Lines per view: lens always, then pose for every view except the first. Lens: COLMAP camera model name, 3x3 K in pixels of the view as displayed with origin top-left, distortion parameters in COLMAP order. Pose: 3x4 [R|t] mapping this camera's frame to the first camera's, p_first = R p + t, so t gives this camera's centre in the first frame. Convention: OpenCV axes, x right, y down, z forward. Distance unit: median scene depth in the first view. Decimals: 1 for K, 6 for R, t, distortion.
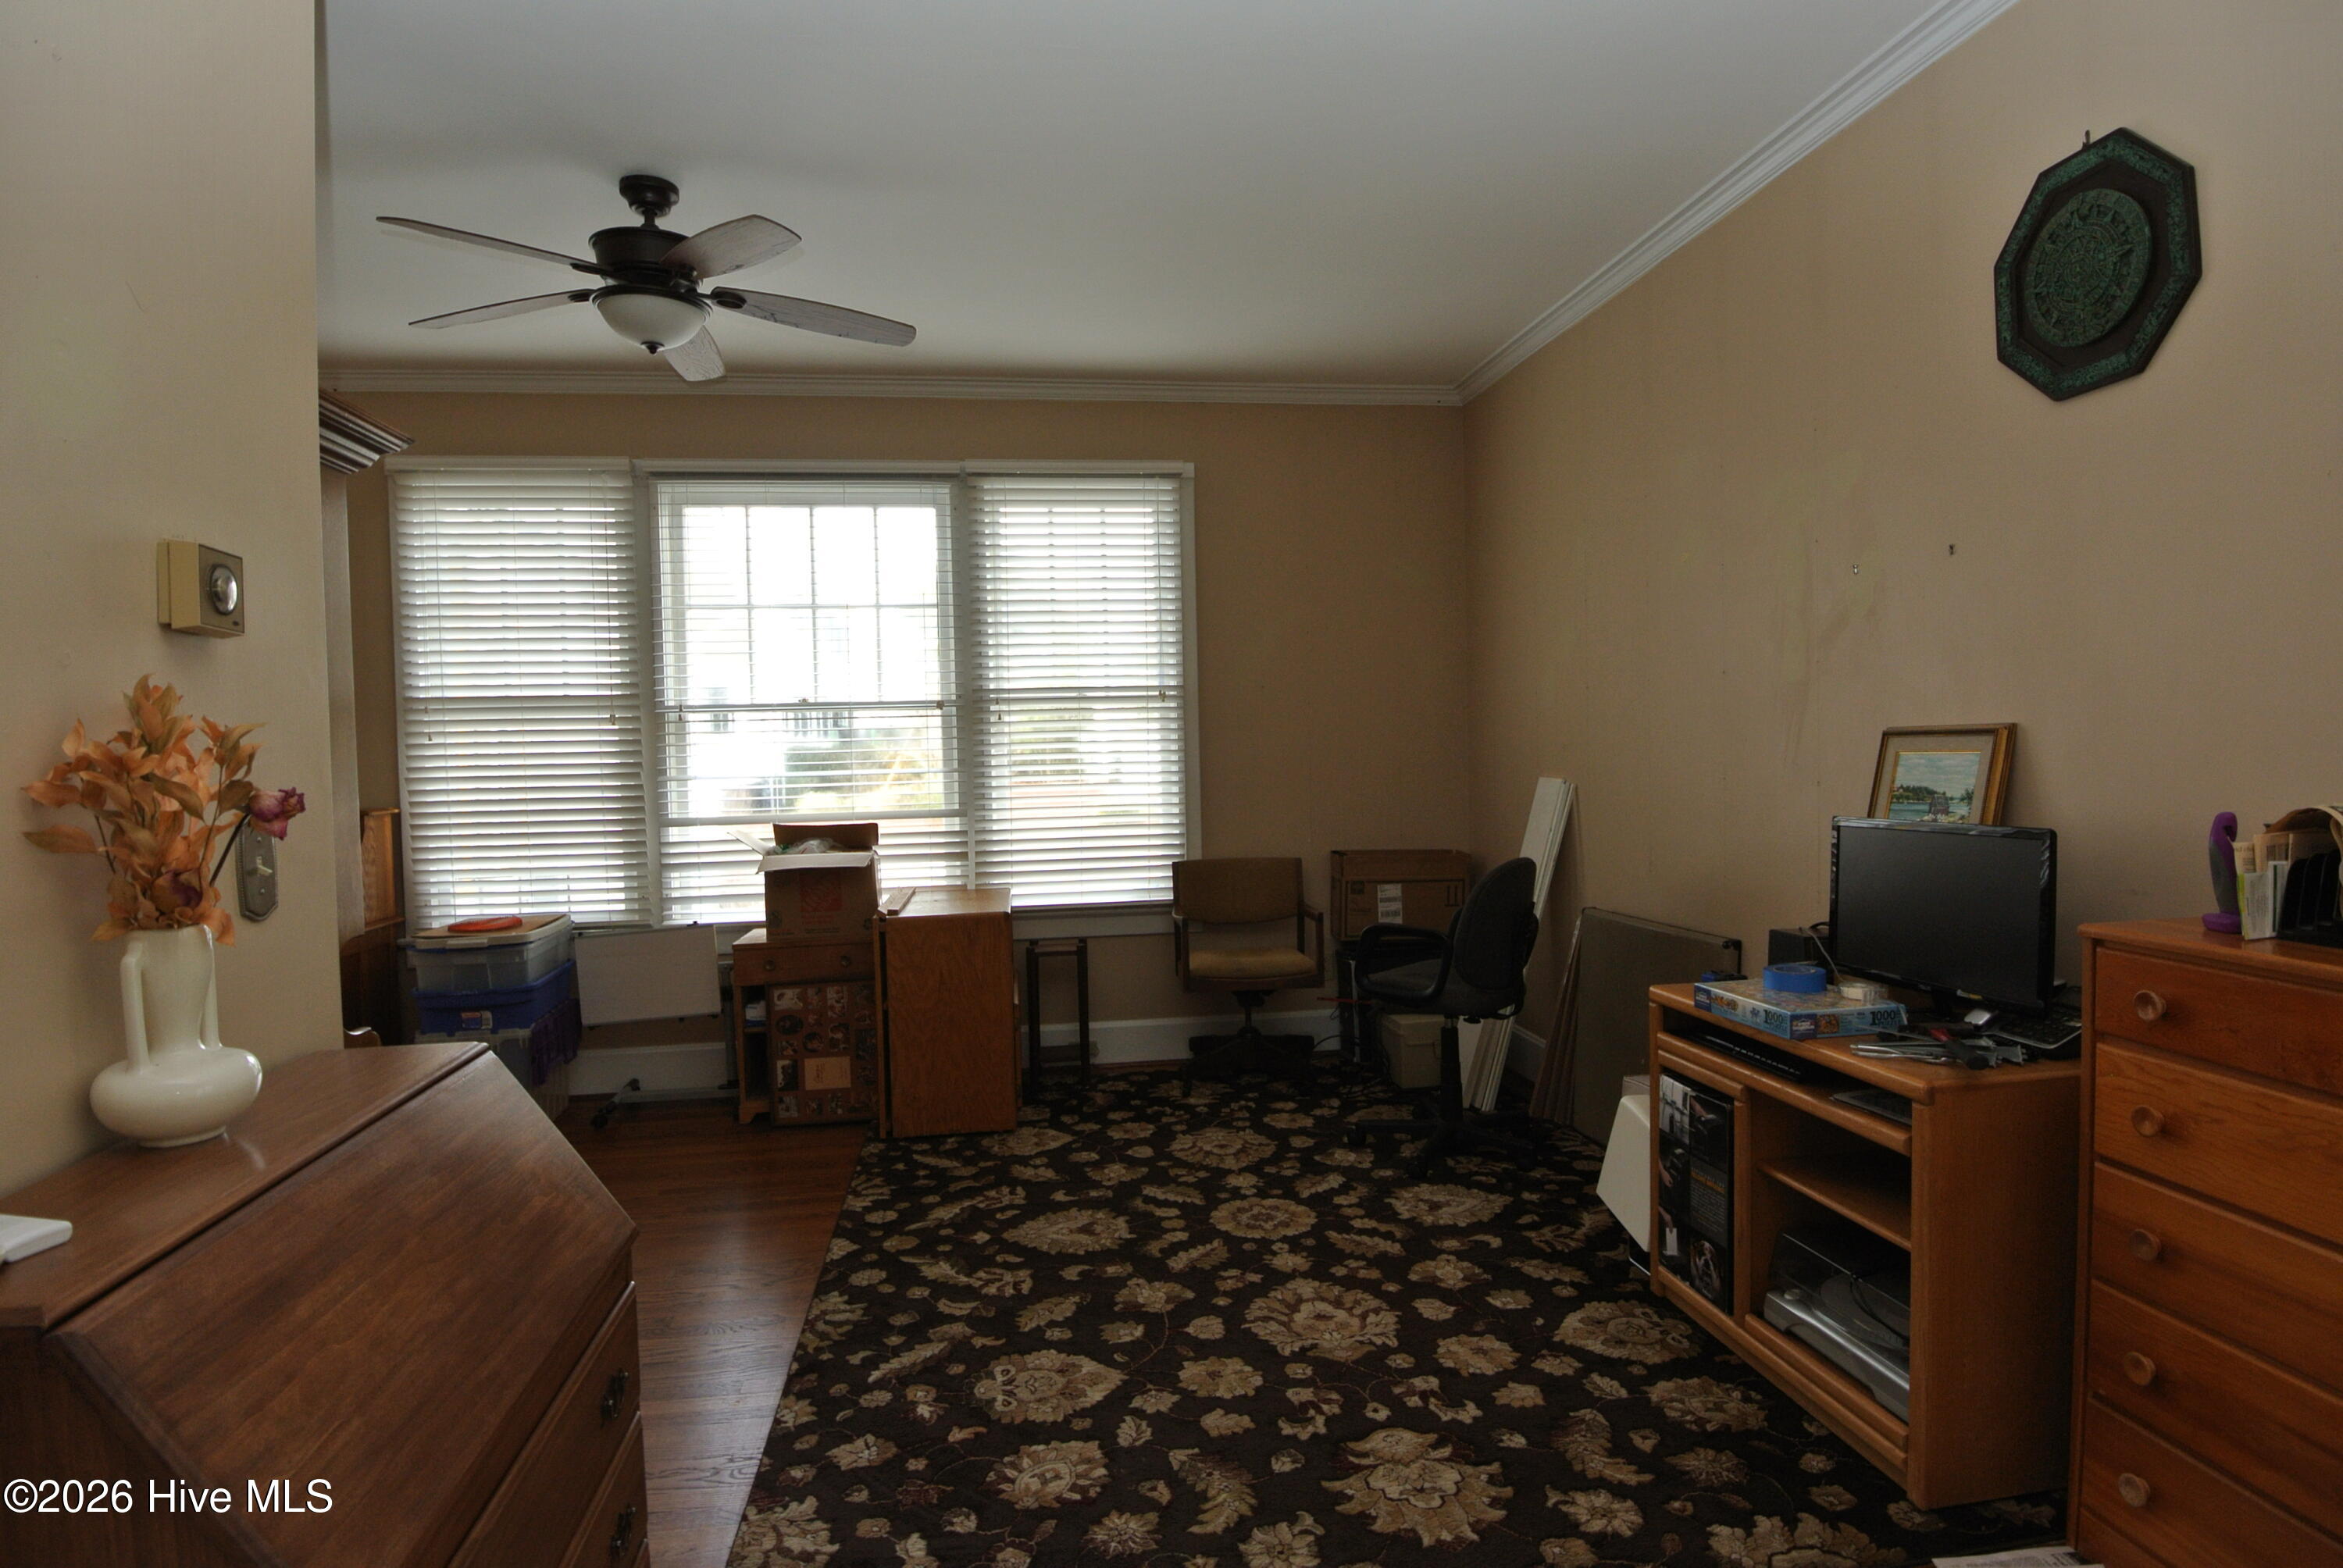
lens RADIAL K [[1223.2, 0, 1169.1], [0, 1223.2, 779.0], [0, 0, 1]] dist [-0.000546, -0.028402]
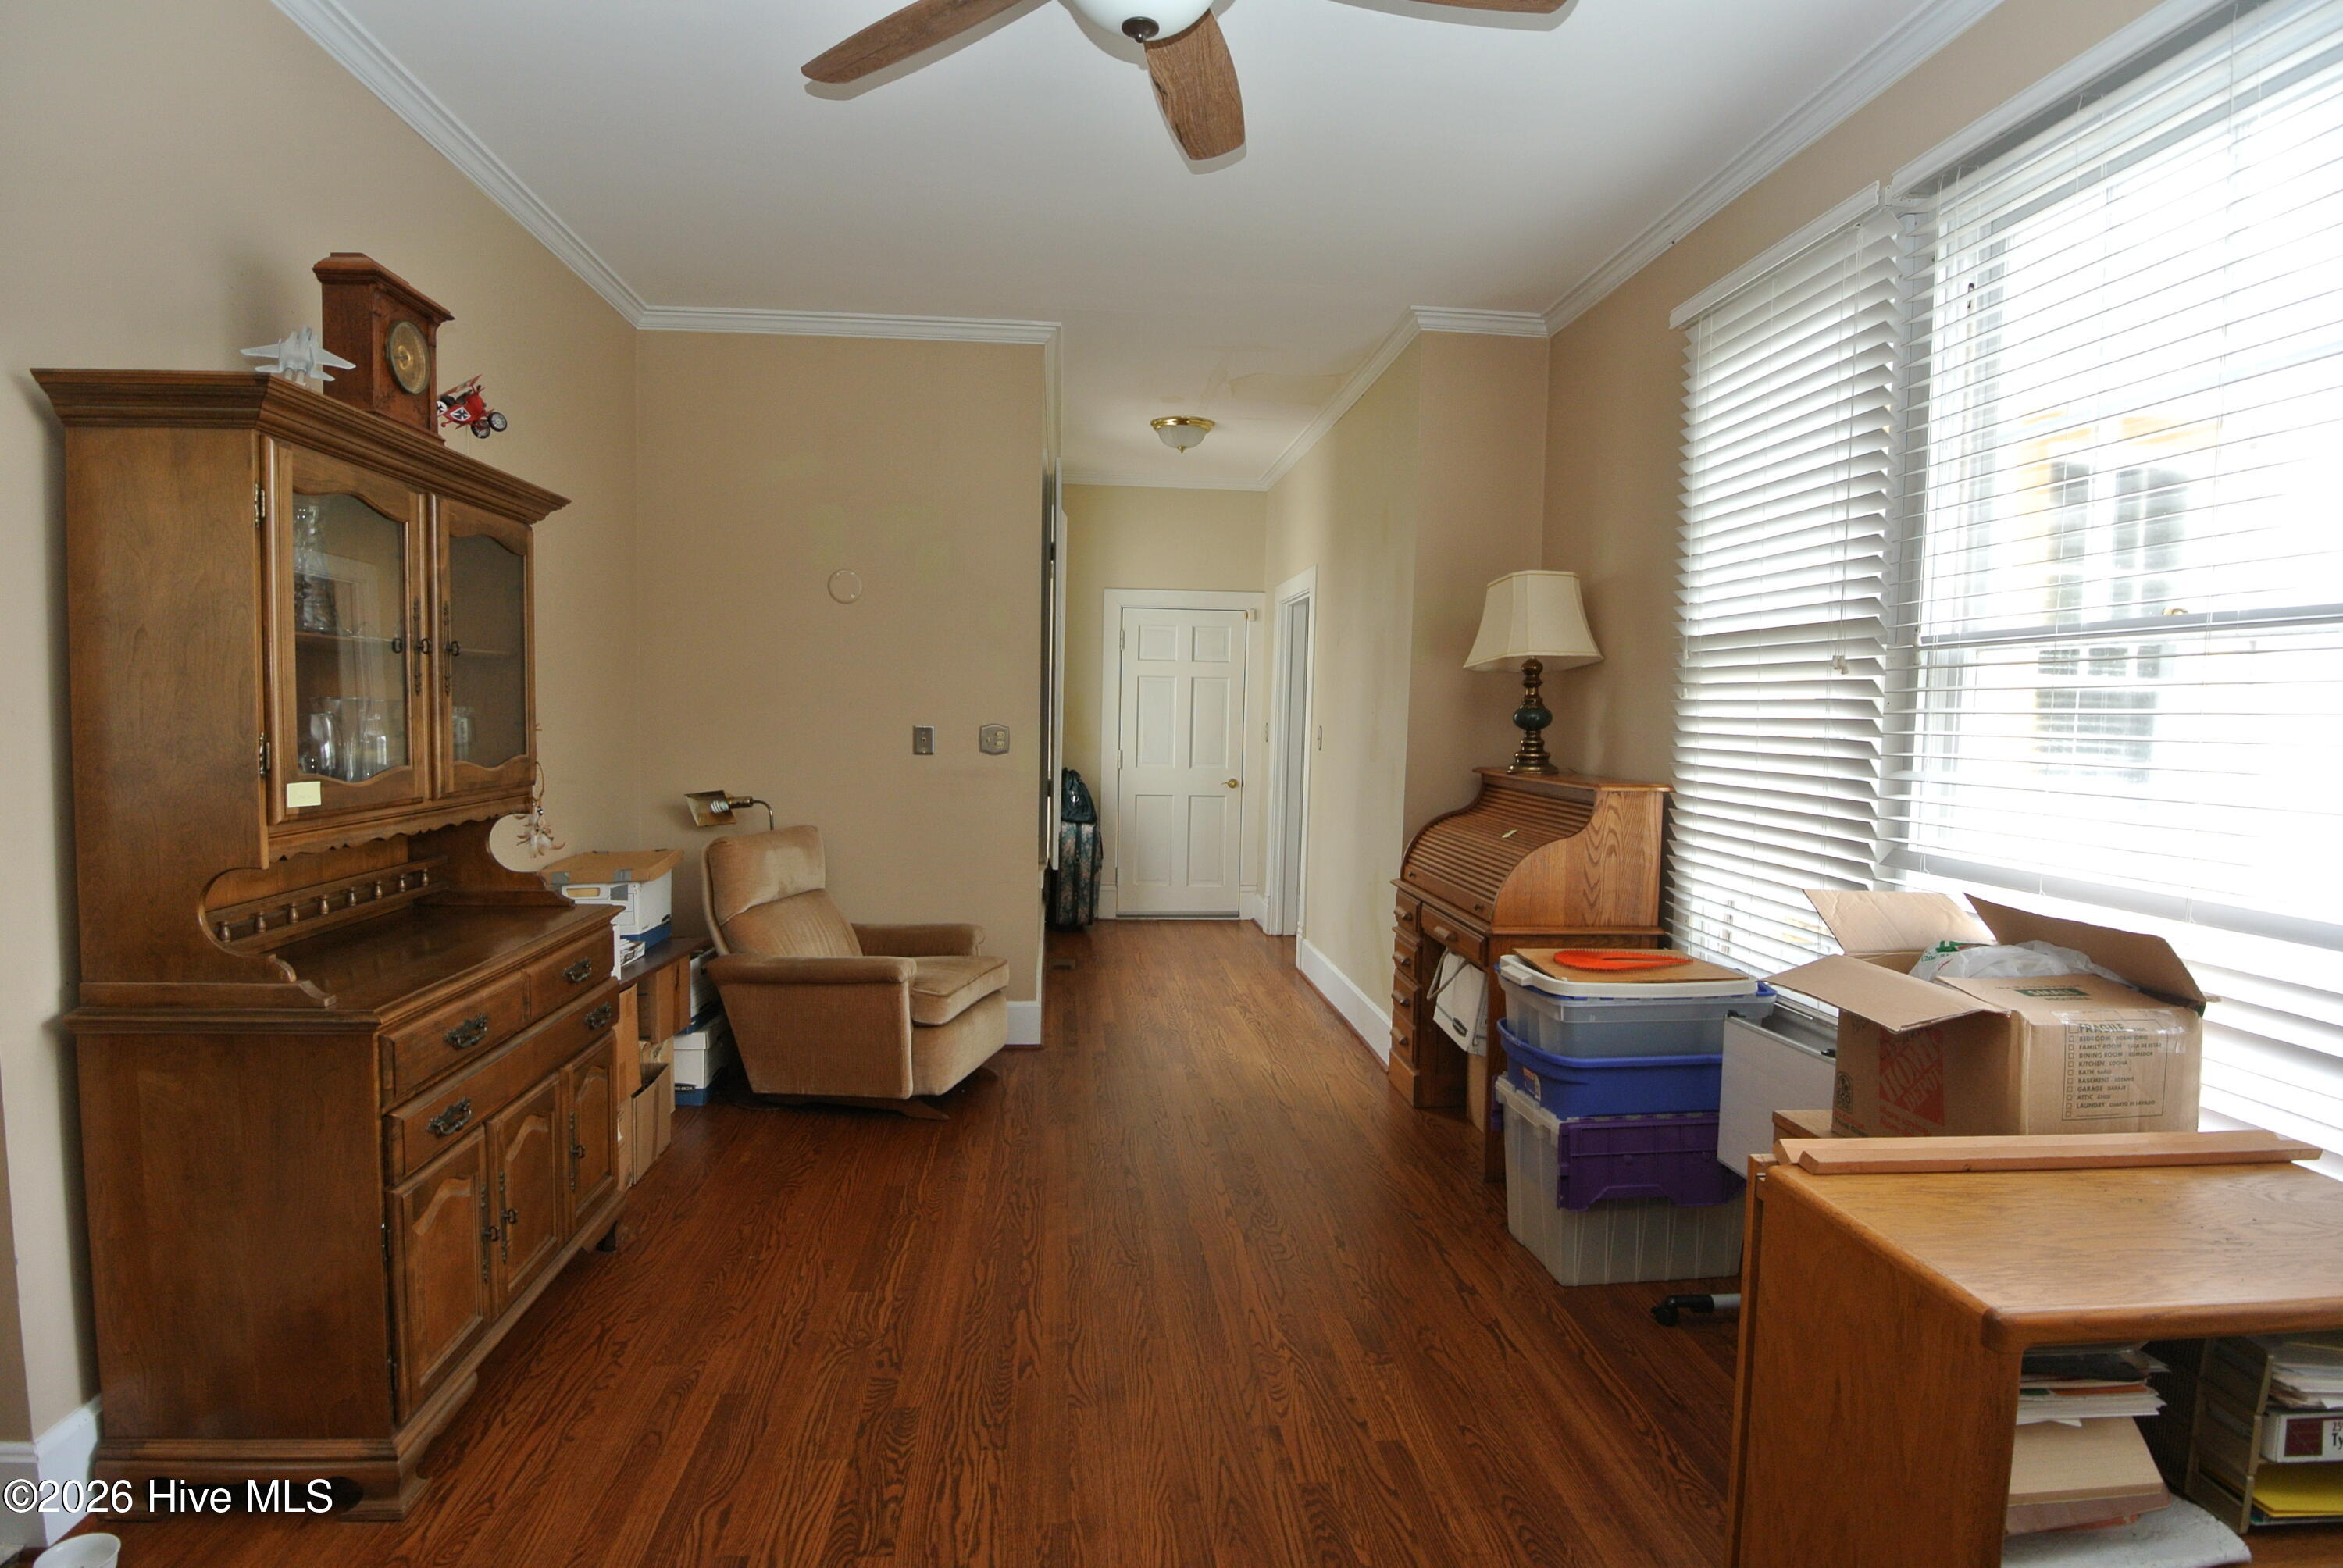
lens RADIAL K [[1223.2, 0, 1169.1], [0, 1223.2, 779.0], [0, 0, 1]] dist [-0.000546, -0.028402]
pose [[-0.048727, 0.071578, -0.996244, 0.230405], [-0.044967, 0.996260, 0.073779, -0.039152], [0.997799, 0.048393, -0.045326, 1.208016]]
